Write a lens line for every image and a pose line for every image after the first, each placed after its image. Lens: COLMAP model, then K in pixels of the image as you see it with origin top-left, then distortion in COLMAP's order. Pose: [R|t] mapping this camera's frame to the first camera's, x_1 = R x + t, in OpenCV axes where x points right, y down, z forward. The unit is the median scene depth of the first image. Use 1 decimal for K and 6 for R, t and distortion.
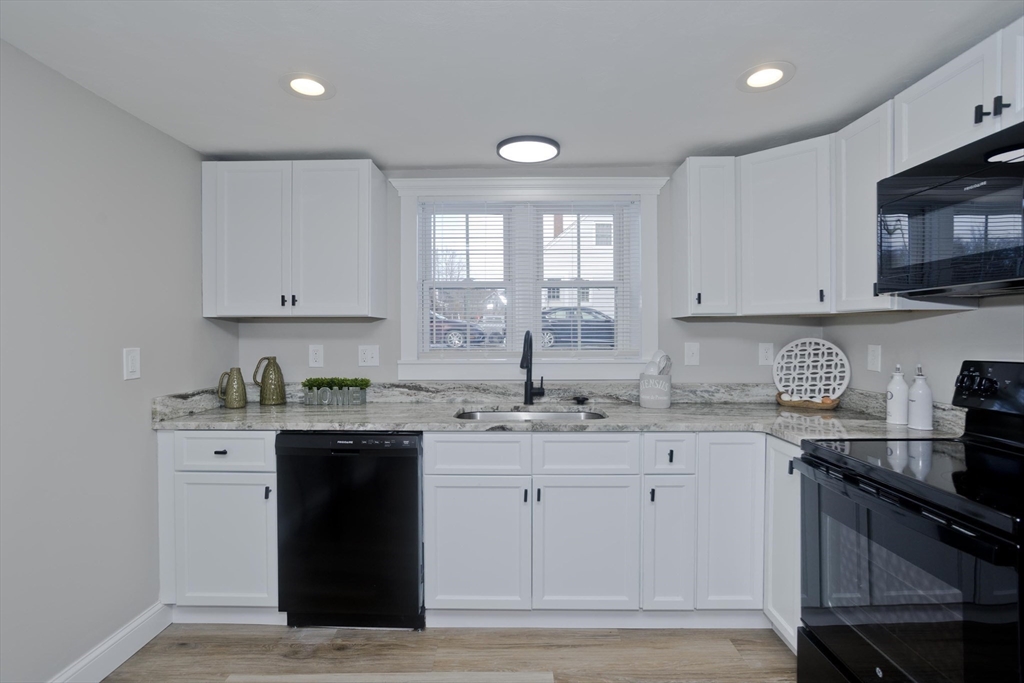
lens RADIAL K [[502.9, 0, 528.3], [0, 502.9, 334.8], [0, 0, 1]] dist [-0.026813, 0.007310]
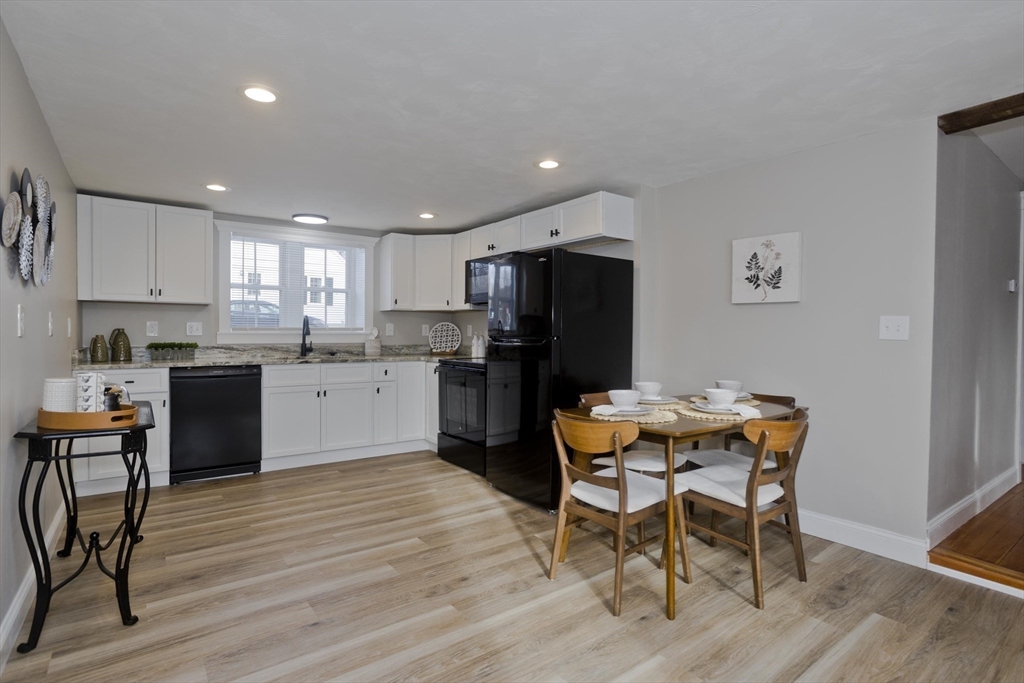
lens RADIAL K [[502.9, 0, 514.6], [0, 502.9, 338.6], [0, 0, 1]] dist [-0.026813, 0.007310]
pose [[0.812500, -0.000478, 0.582961, -0.440162], [-0.006603, 0.999928, 0.010022, 0.053243], [-0.582924, -0.011992, 0.812438, -0.909193]]
